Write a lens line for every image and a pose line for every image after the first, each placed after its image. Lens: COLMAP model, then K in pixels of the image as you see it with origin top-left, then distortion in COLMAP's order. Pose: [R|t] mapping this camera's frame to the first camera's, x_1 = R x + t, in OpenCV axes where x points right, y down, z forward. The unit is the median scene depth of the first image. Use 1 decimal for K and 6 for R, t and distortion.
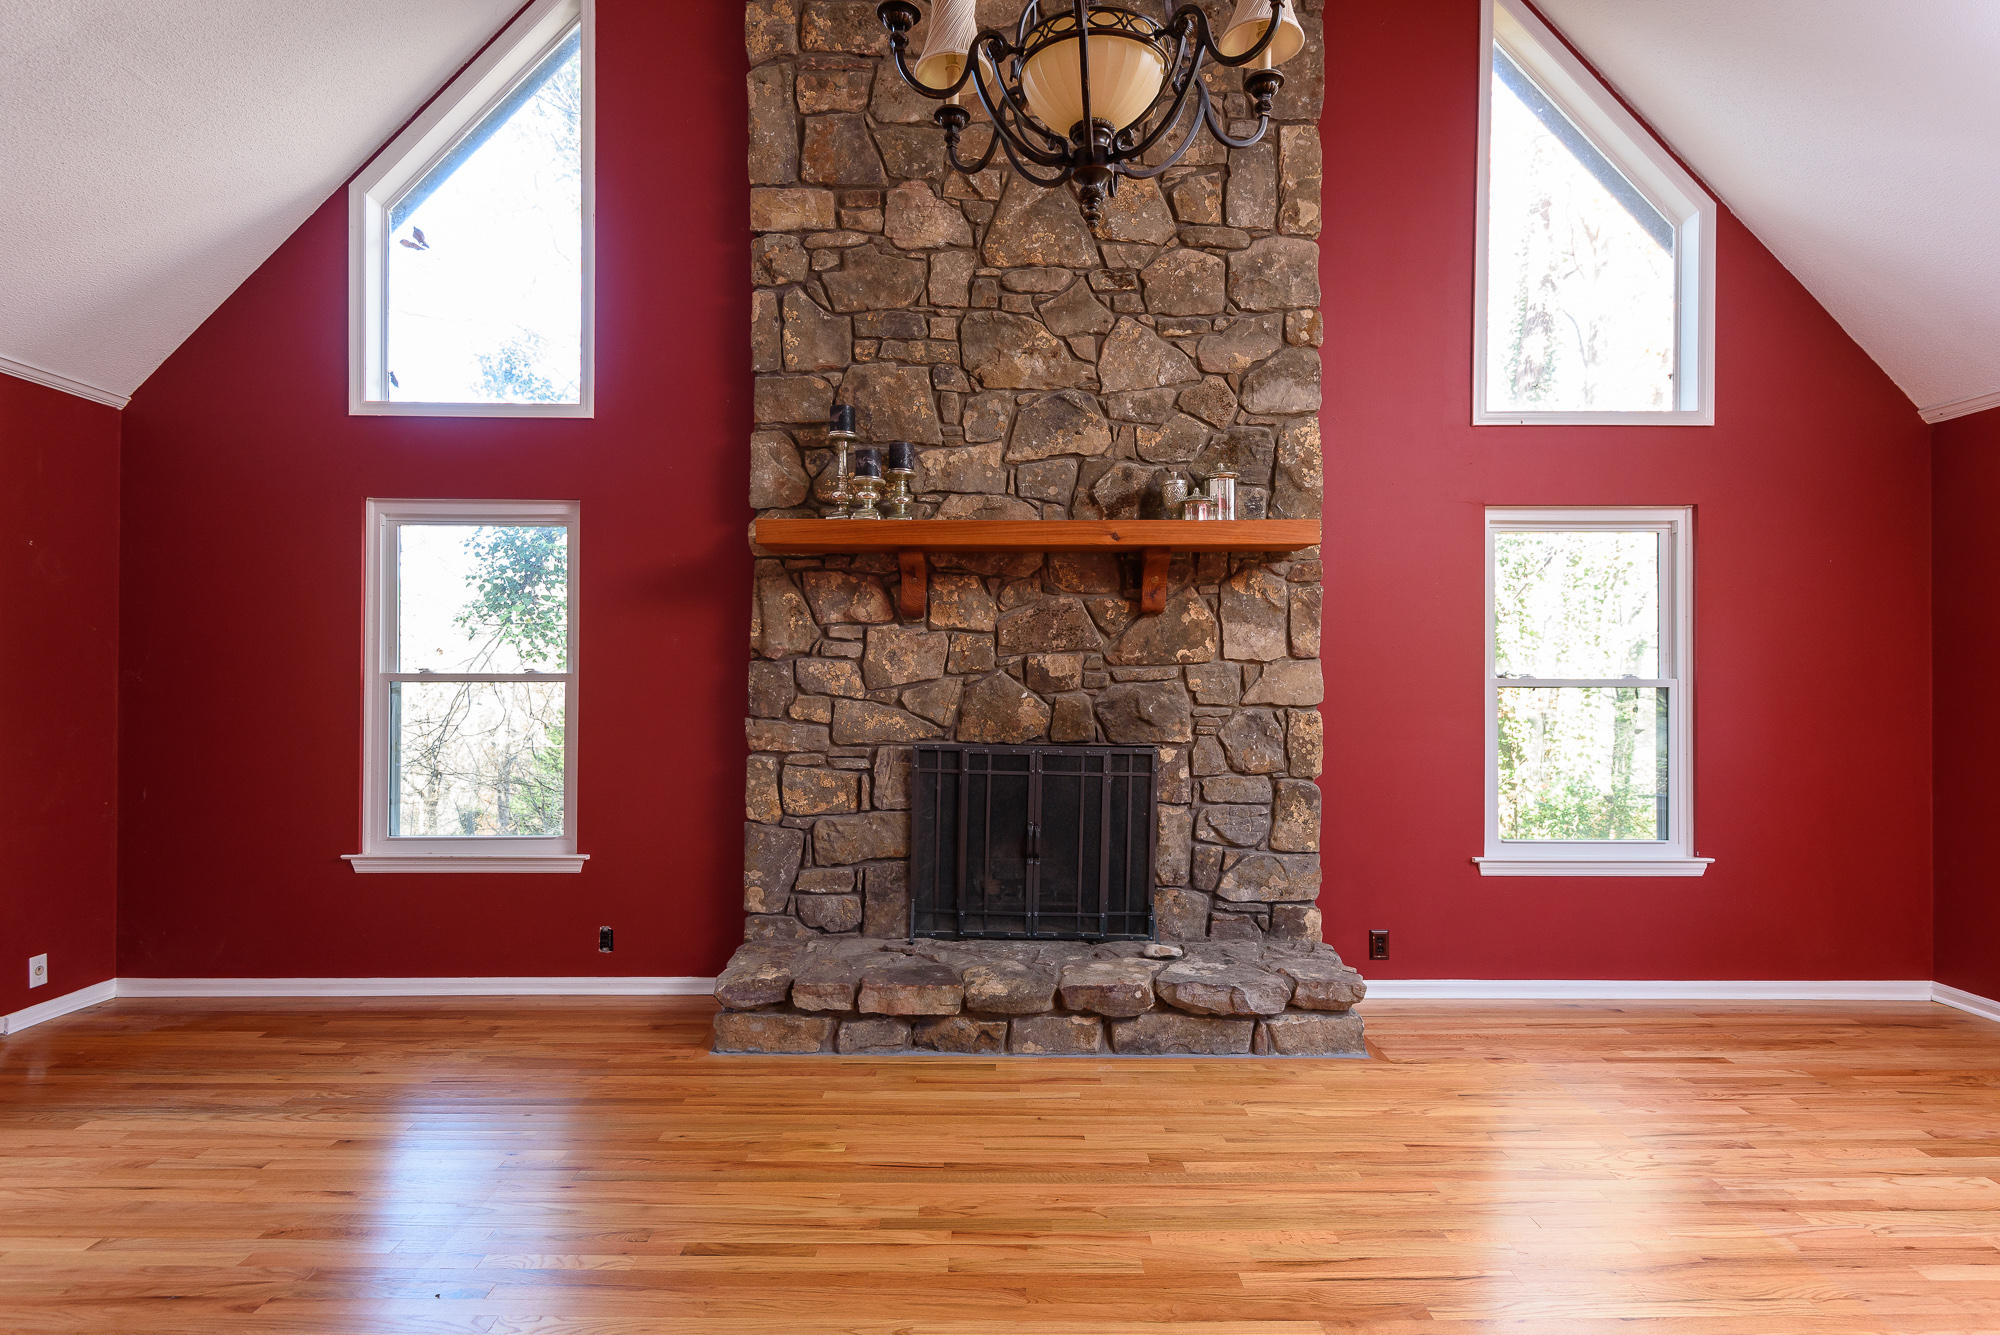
lens RADIAL K [[1011.5, 0, 995.0], [0, 1011.5, 676.7], [0, 0, 1]] dist [0.019954, -0.008434]
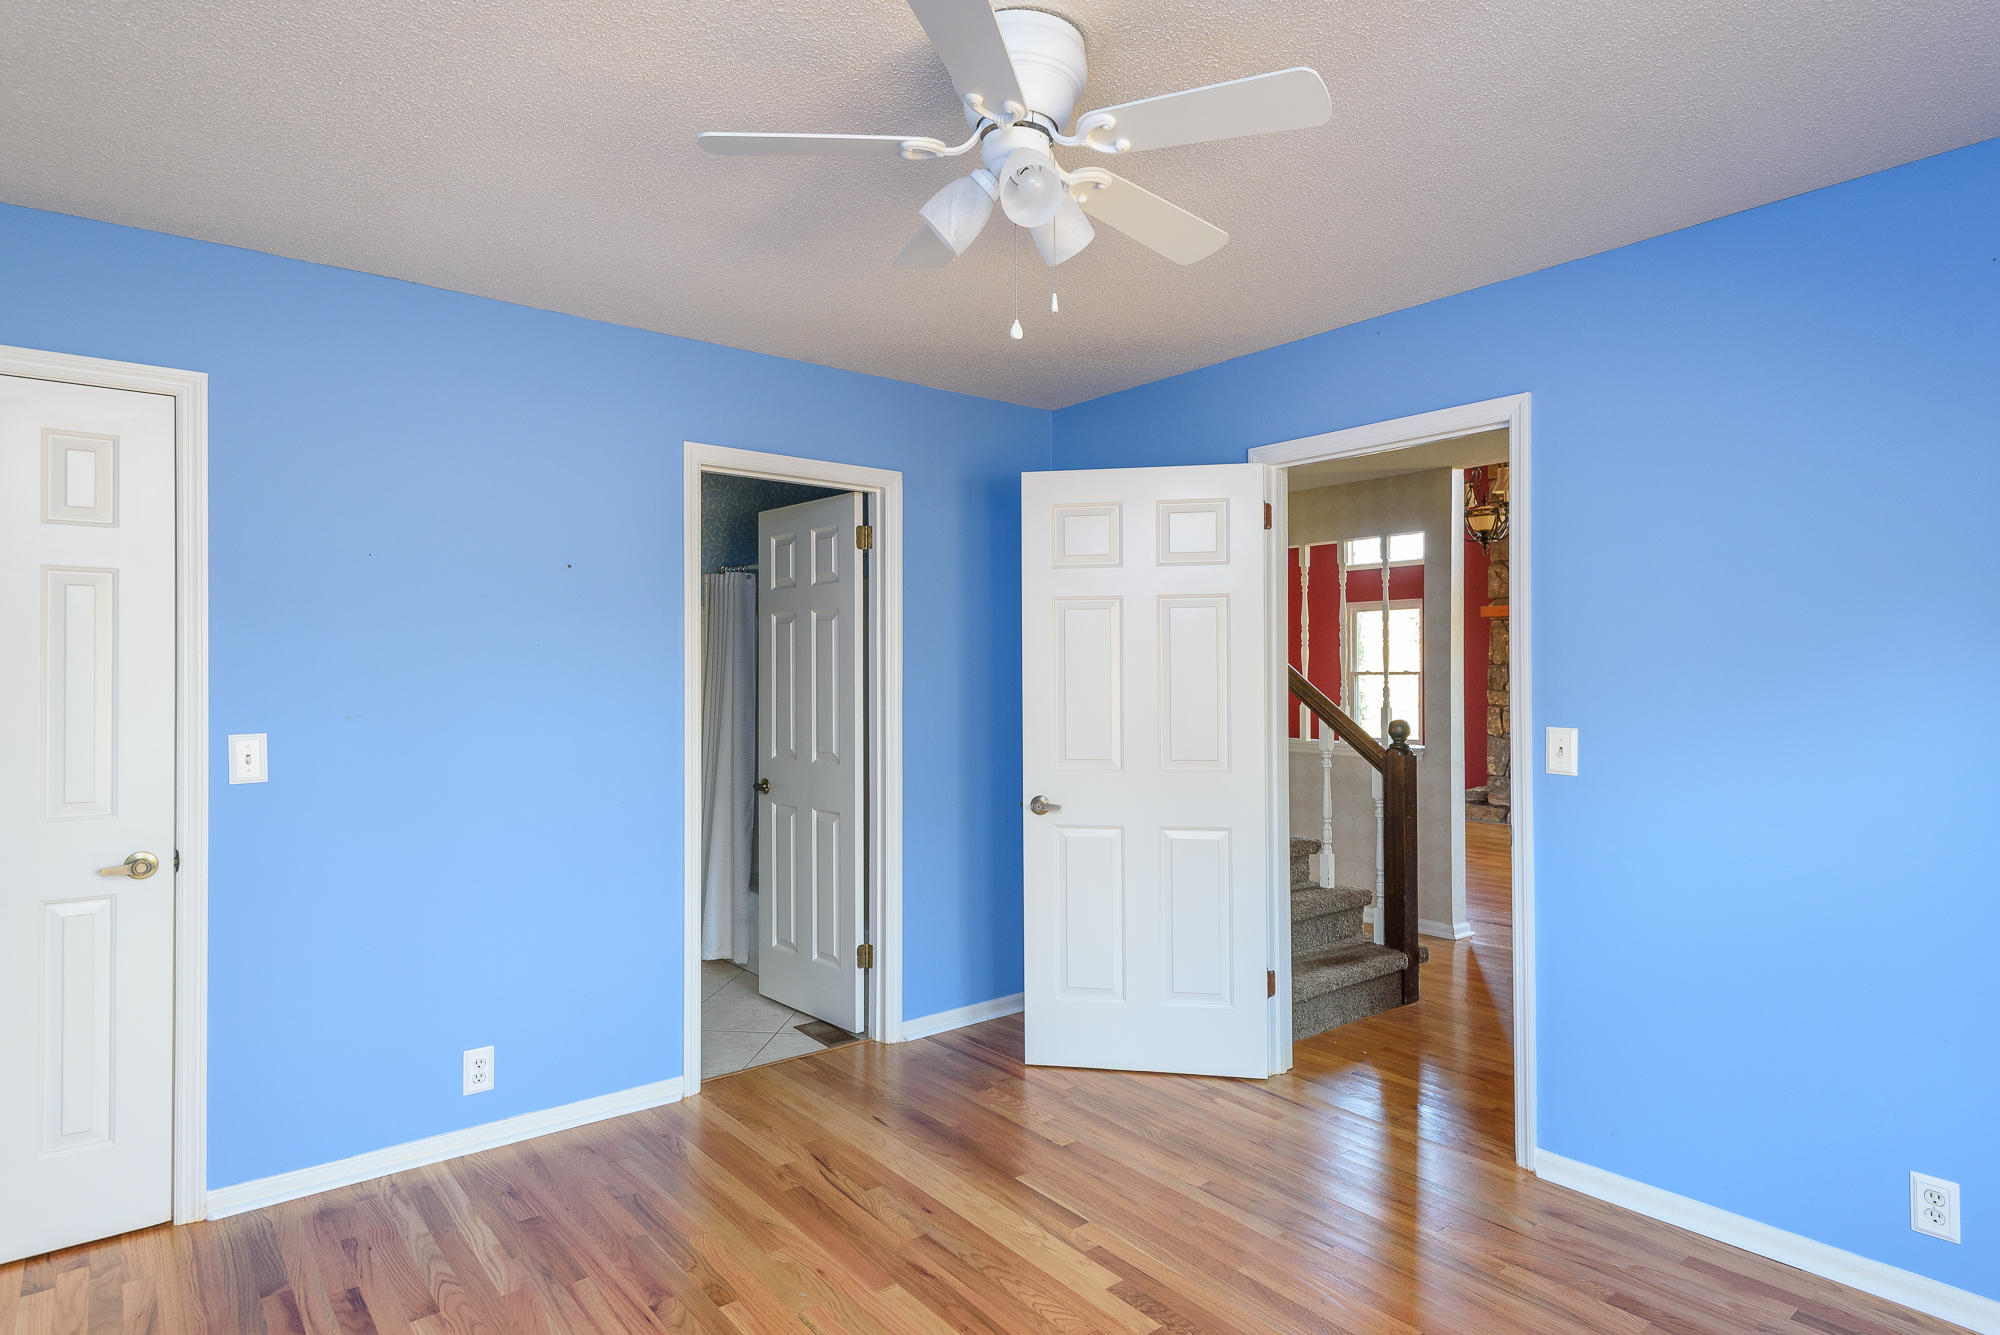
lens RADIAL K [[1110.8, 0, 1008.1], [0, 1110.8, 668.4], [0, 0, 1]] dist [0.003849, -0.000125]
pose [[0.635251, -0.007316, -0.772271, 1.018324], [0.005593, 0.999972, -0.004873, -0.002820], [0.772286, -0.001224, 0.635274, -1.451854]]
